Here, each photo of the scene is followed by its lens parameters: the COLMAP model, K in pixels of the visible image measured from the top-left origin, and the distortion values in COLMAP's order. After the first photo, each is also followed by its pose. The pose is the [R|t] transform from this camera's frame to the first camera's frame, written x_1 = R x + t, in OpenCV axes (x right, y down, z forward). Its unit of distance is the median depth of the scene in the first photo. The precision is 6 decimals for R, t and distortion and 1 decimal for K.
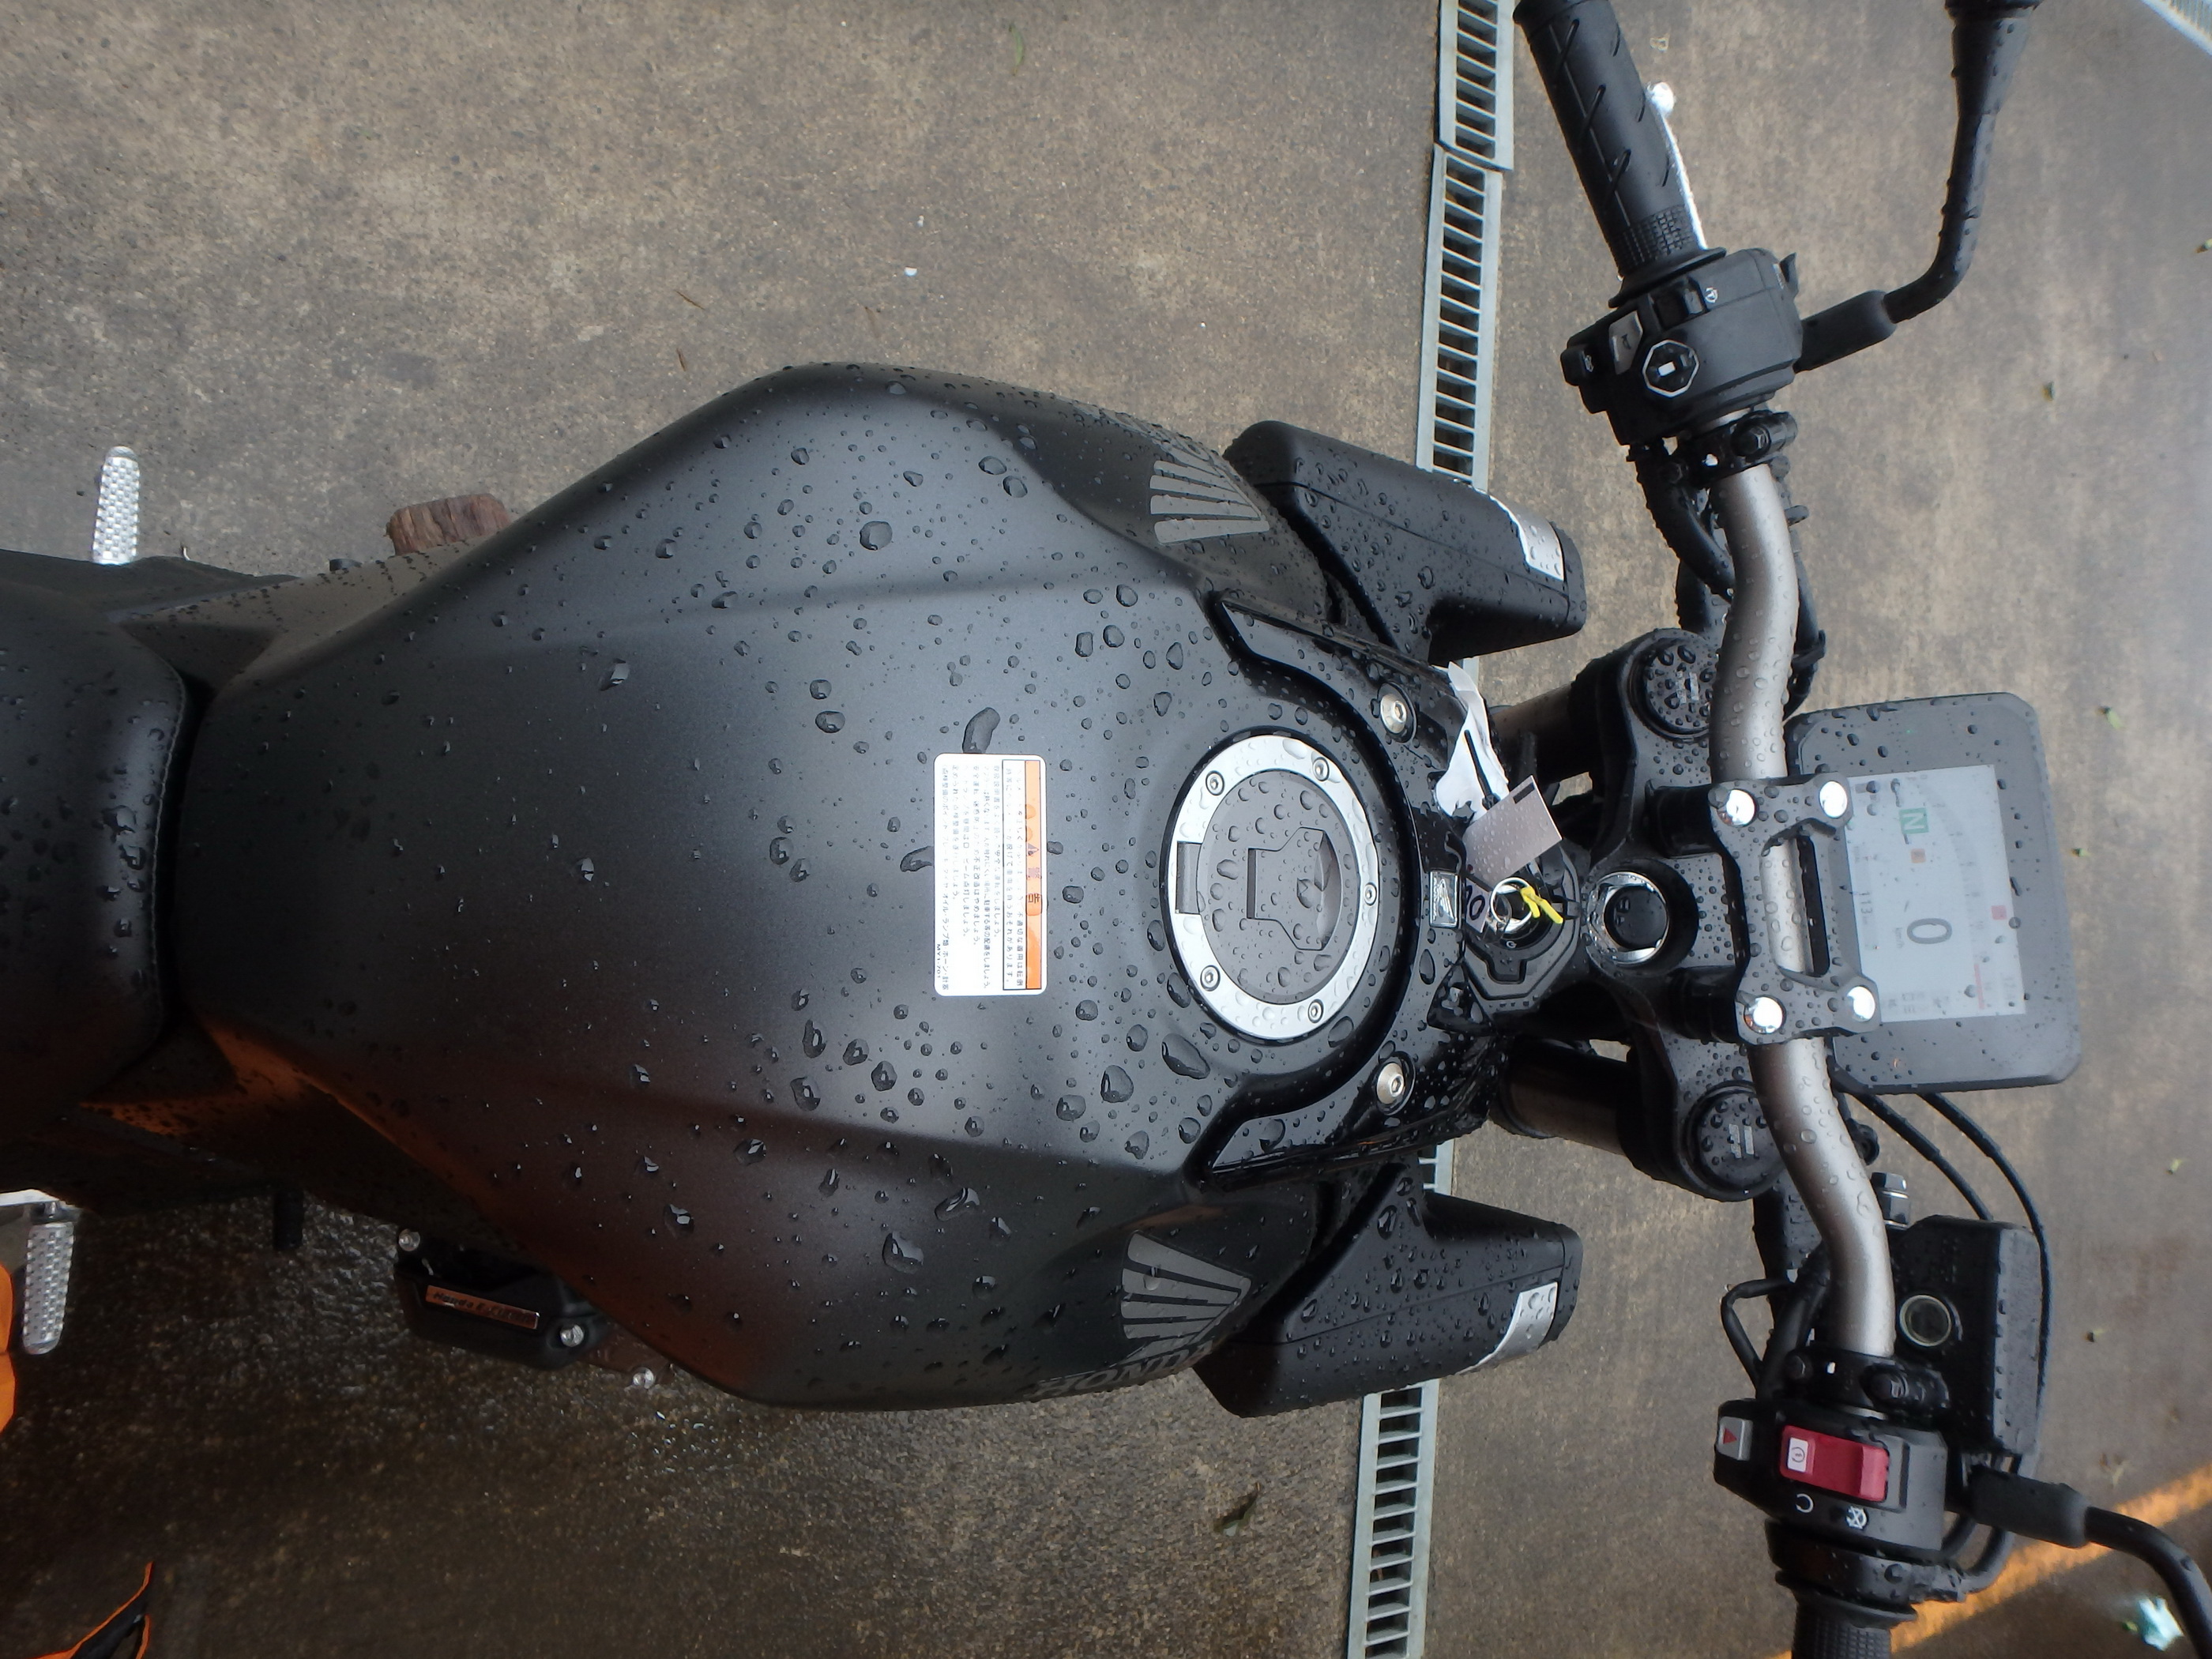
lens RADIAL K [[1324.6, 0, 1028.7], [0, 1324.6, 827.8], [0, 0, 1]] dist [-0.045464, -0.005052]
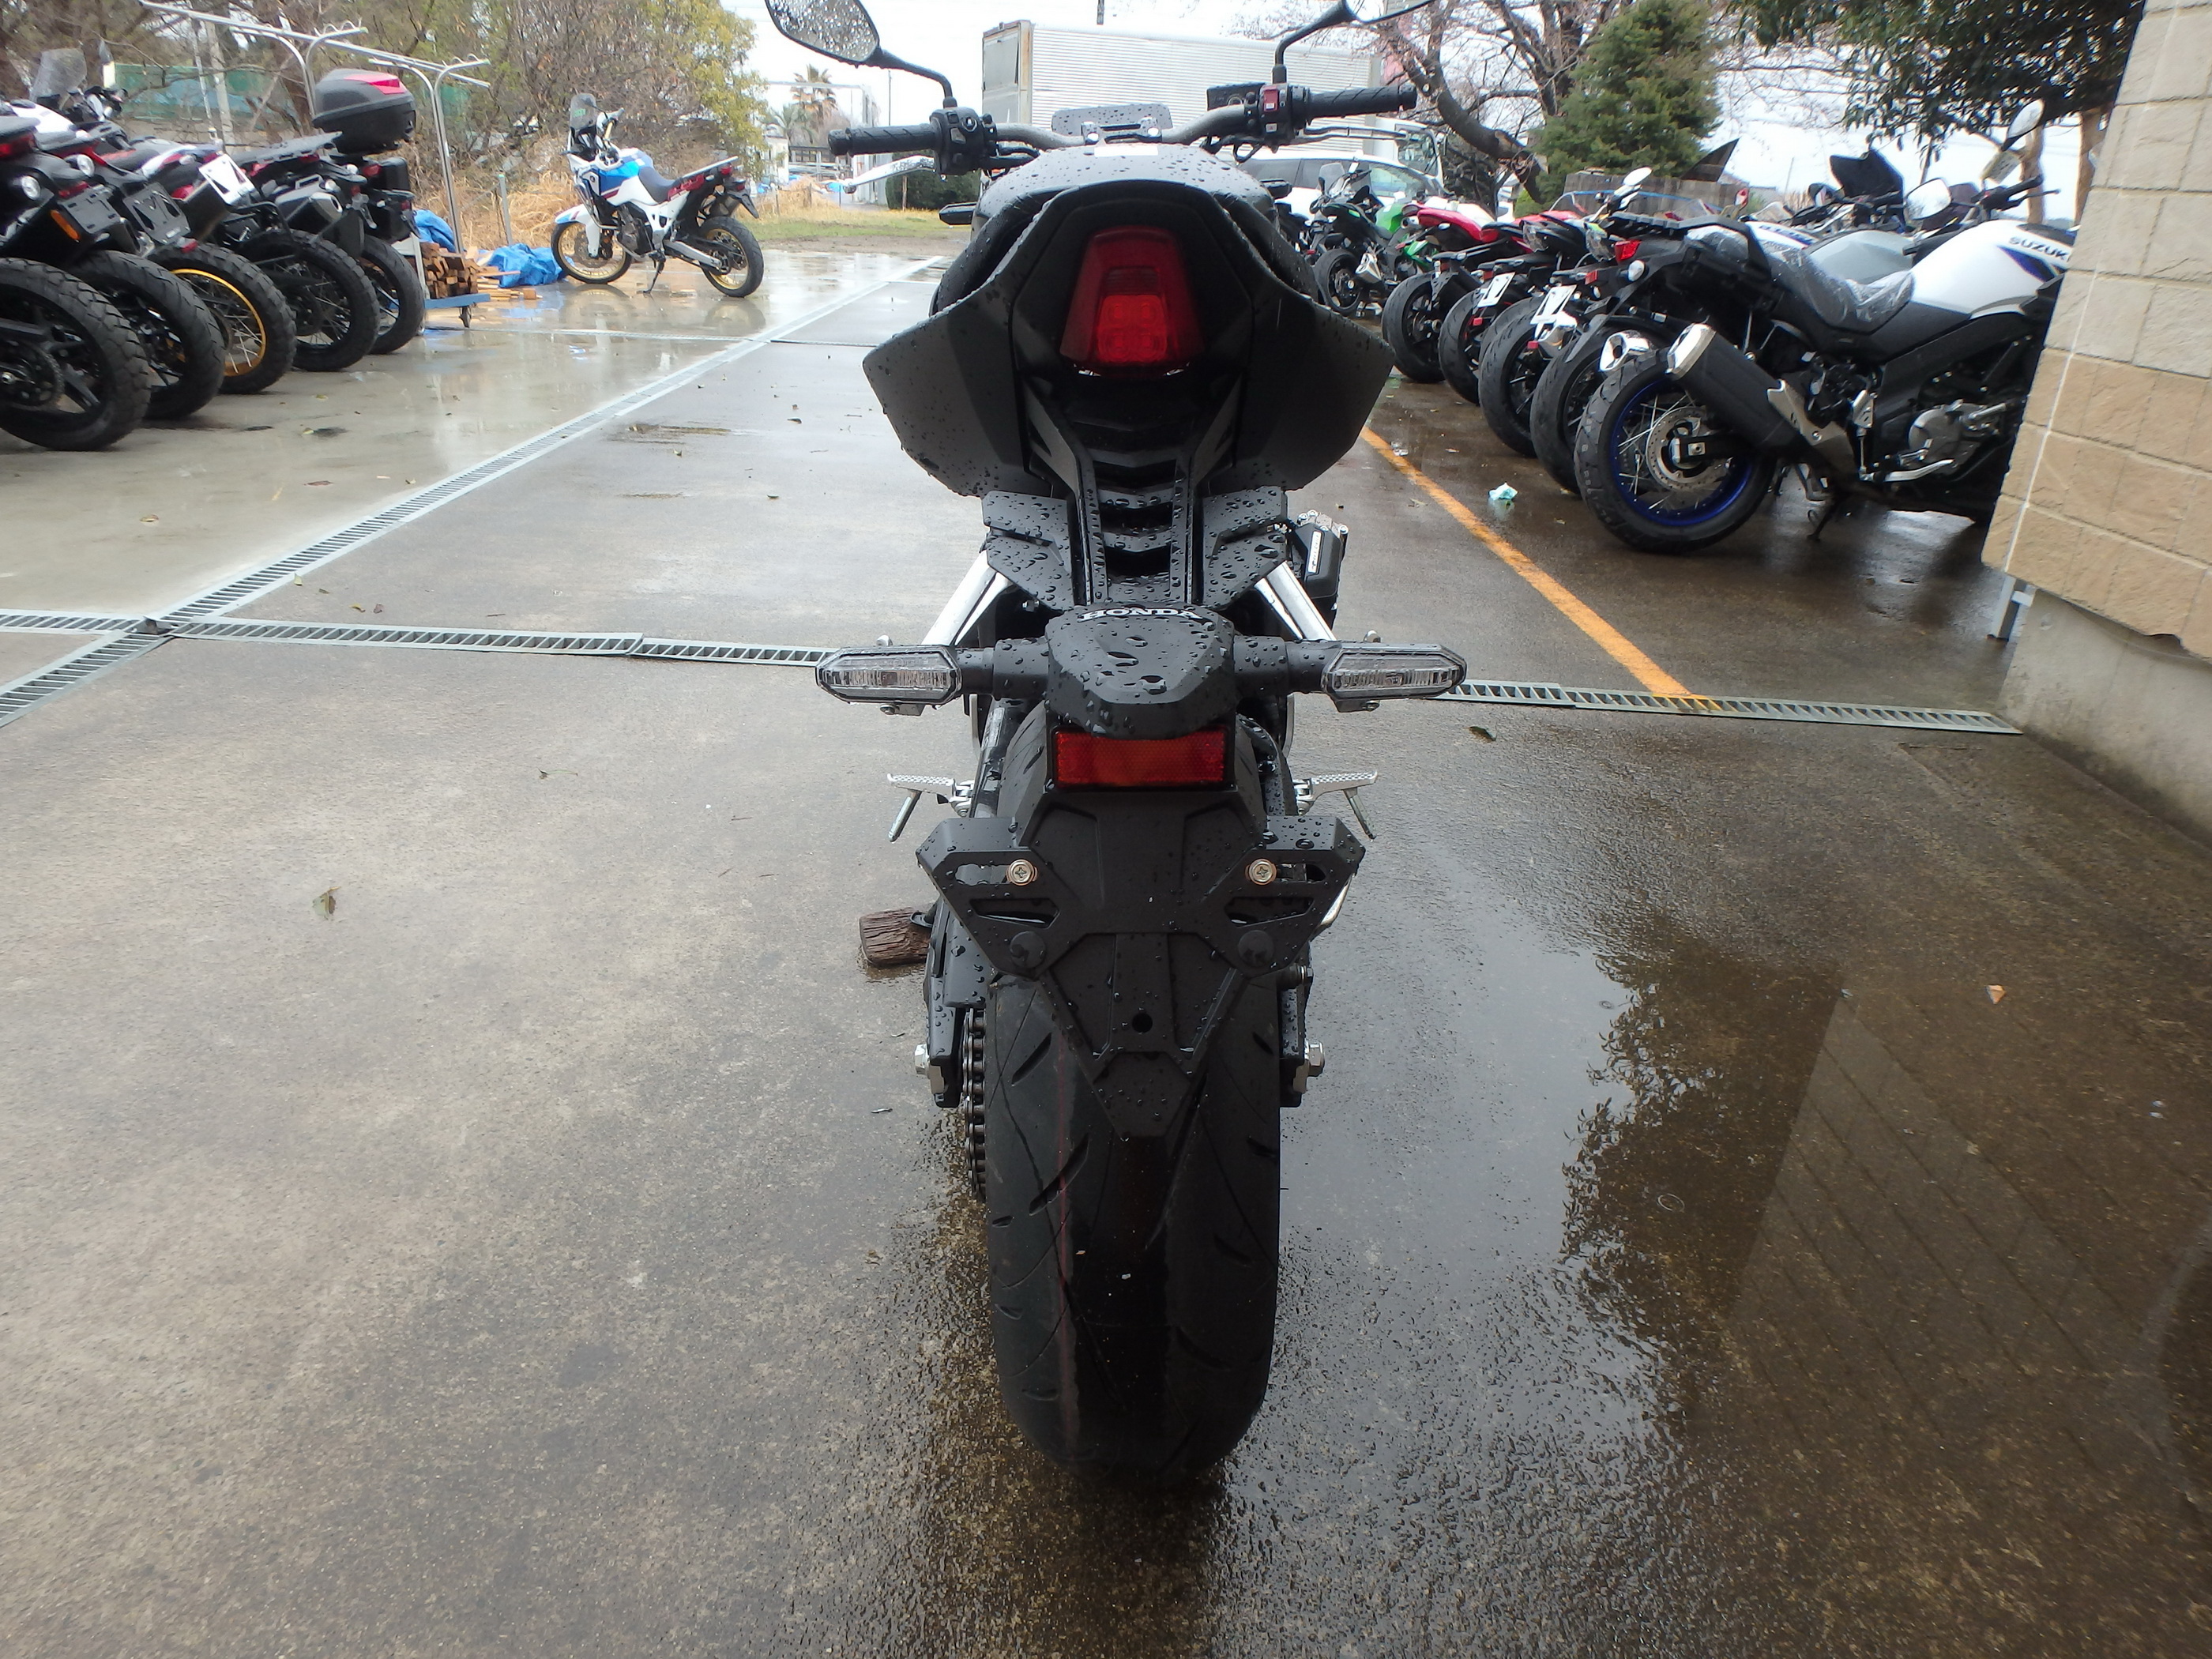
lens RADIAL K [[1372.5, 0, 1107.4], [0, 1372.5, 819.9], [0, 0, 1]] dist [-0.037578, 0.009260]
pose [[-0.041244, -0.790763, 0.610732, -3.059754], [0.997464, 0.002894, 0.071109, -0.224096], [-0.057998, 0.612116, 0.788638, -0.722201]]
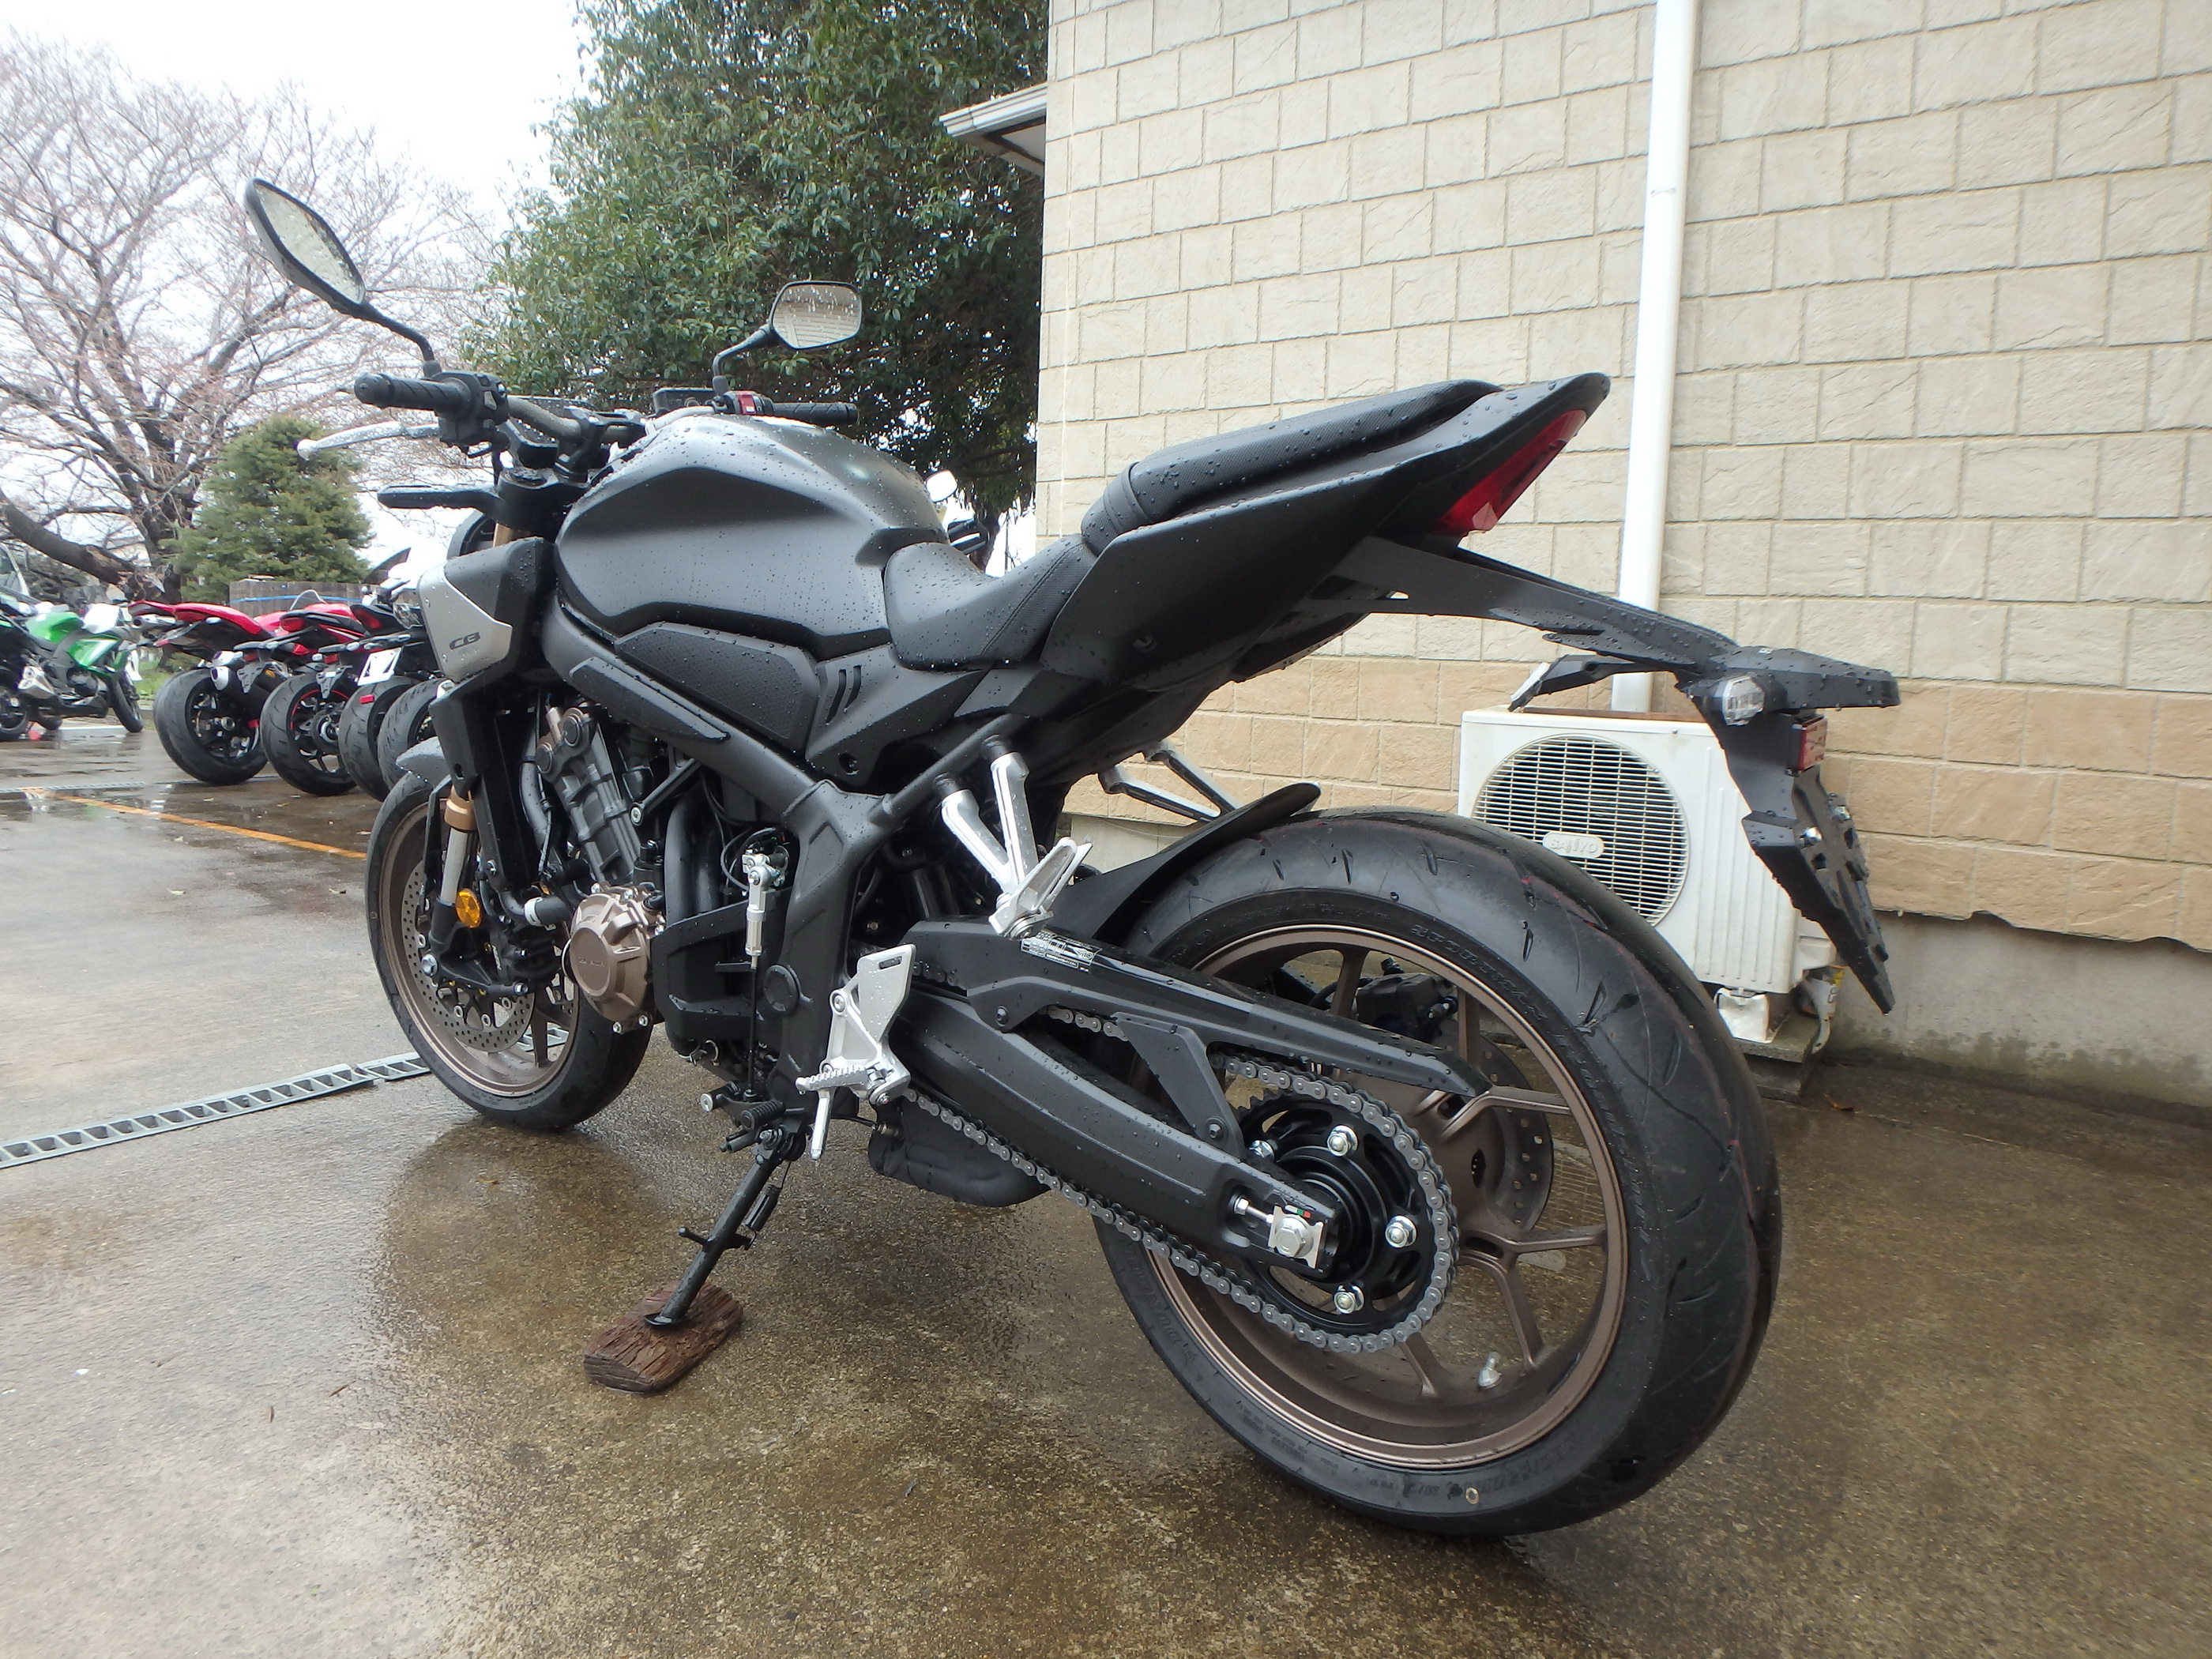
lens RADIAL K [[1367.0, 0, 1118.8], [0, 1367.0, 854.4], [0, 0, 1]] dist [-0.059656, 0.018037]
pose [[-0.749094, -0.534512, 0.391351, -2.301426], [0.527776, -0.124478, 0.840213, -2.212418], [-0.400389, 0.835944, 0.375348, 0.113514]]
